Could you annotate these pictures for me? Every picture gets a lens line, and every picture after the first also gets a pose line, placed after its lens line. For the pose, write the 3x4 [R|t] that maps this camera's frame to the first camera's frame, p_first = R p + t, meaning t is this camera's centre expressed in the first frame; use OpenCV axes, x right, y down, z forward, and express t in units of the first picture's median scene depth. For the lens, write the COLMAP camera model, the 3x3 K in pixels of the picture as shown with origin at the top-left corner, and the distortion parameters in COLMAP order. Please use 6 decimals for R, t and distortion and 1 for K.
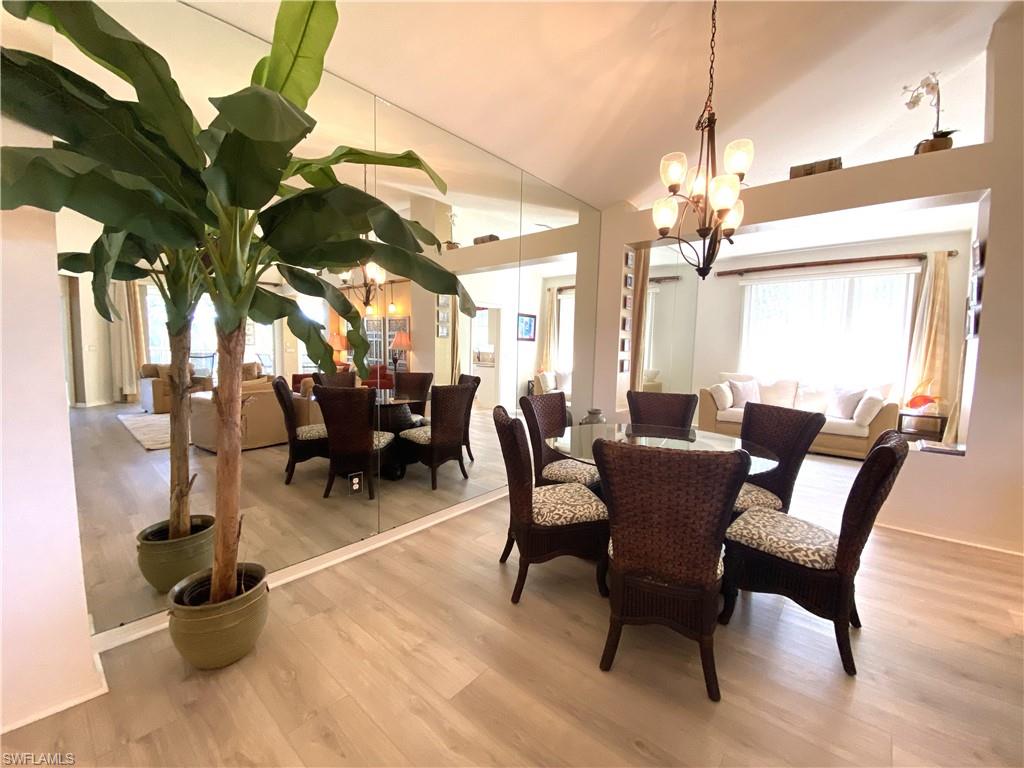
lens RADIAL K [[418.3, 0, 511.2], [0, 418.3, 387.1], [0, 0, 1]] dist [0.035094, -0.027343]
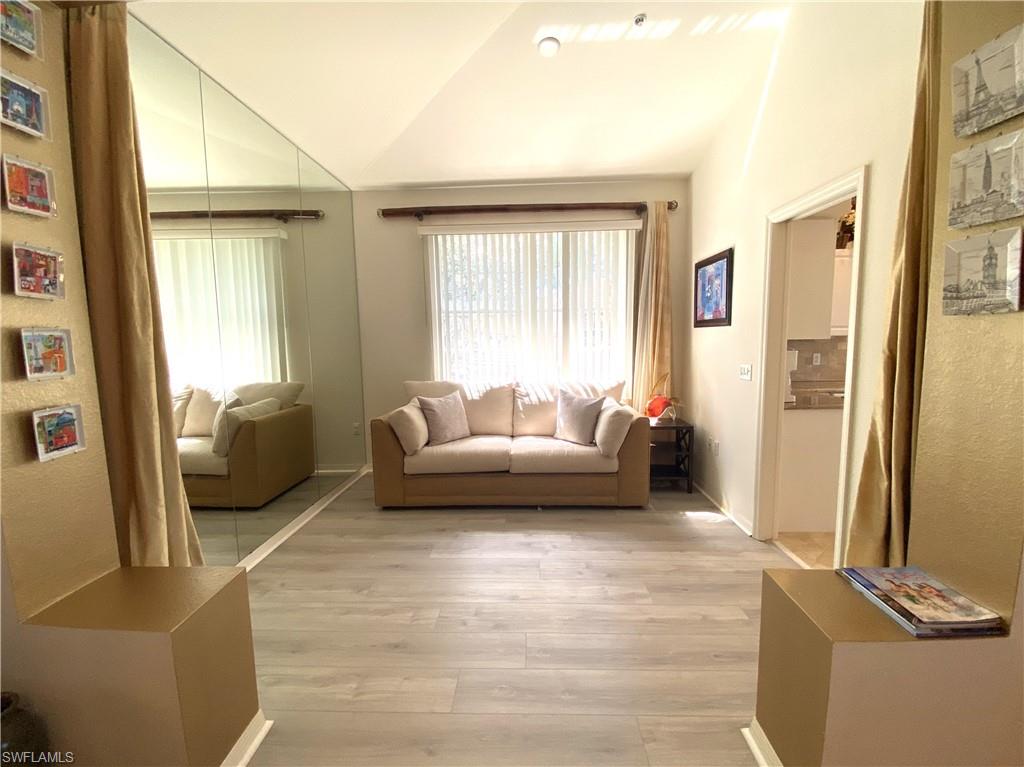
lens RADIAL K [[418.3, 0, 511.2], [0, 418.3, 386.6], [0, 0, 1]] dist [0.035094, -0.027343]
pose [[0.779636, -0.102595, 0.617772, 0.275198], [0.086348, 0.994678, 0.056216, -0.052716], [-0.620252, 0.009515, 0.784345, 0.494061]]
